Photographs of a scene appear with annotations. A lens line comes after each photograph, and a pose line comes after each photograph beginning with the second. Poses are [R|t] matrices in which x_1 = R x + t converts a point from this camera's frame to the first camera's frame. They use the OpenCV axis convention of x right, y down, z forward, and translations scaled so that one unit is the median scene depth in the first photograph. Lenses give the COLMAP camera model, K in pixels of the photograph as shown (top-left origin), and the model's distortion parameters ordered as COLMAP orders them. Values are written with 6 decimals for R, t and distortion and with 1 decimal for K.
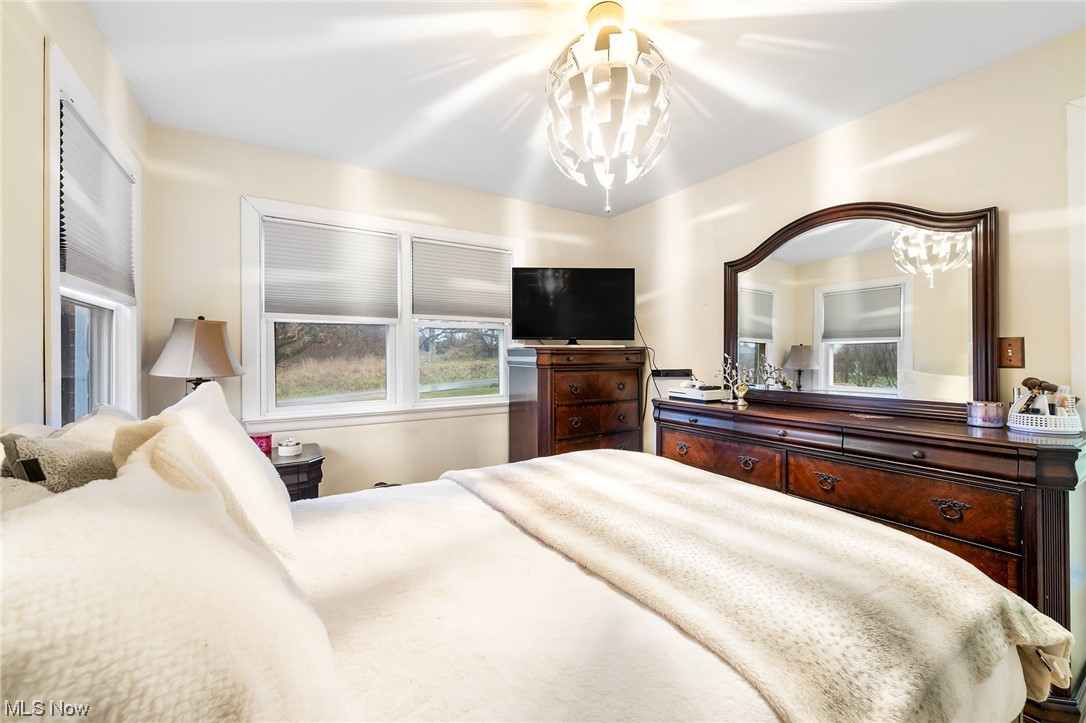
lens RADIAL K [[433.5, 0, 546.6], [0, 433.5, 355.1], [0, 0, 1]] dist [-0.001502, -0.000075]
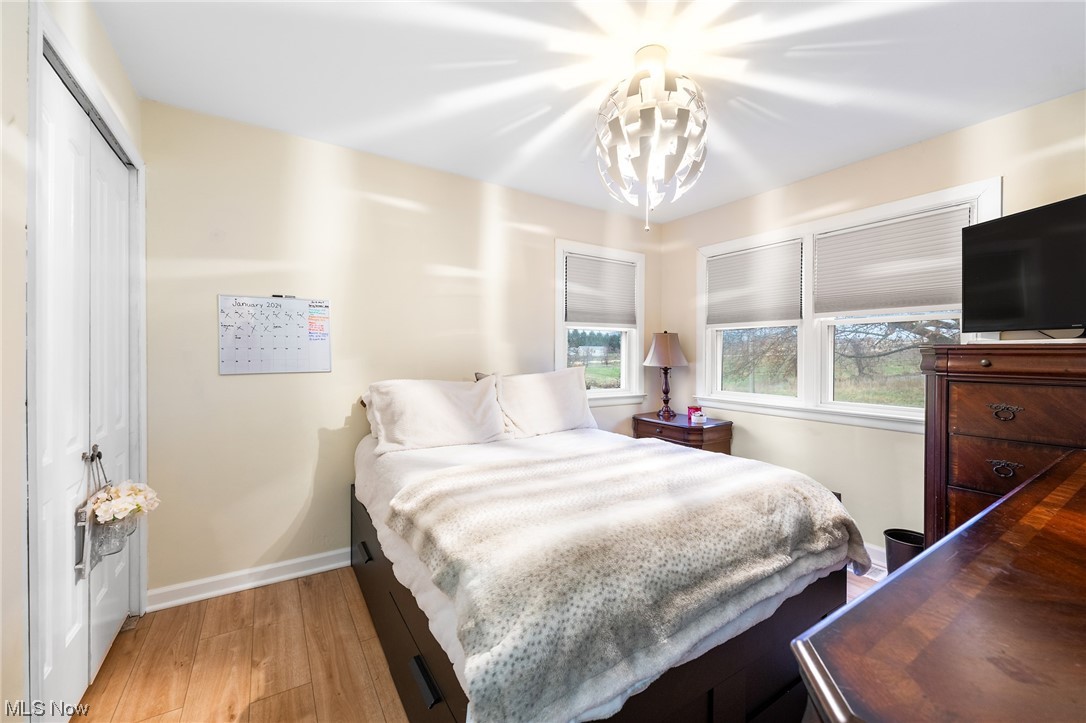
lens RADIAL K [[433.5, 0, 546.6], [0, 433.5, 355.1], [0, 0, 1]] dist [-0.001502, -0.000075]
pose [[0.012295, 0.007810, -0.999894, 0.690407], [-0.004953, 0.999958, 0.007749, -0.003615], [0.999912, 0.004857, 0.012333, 0.383214]]
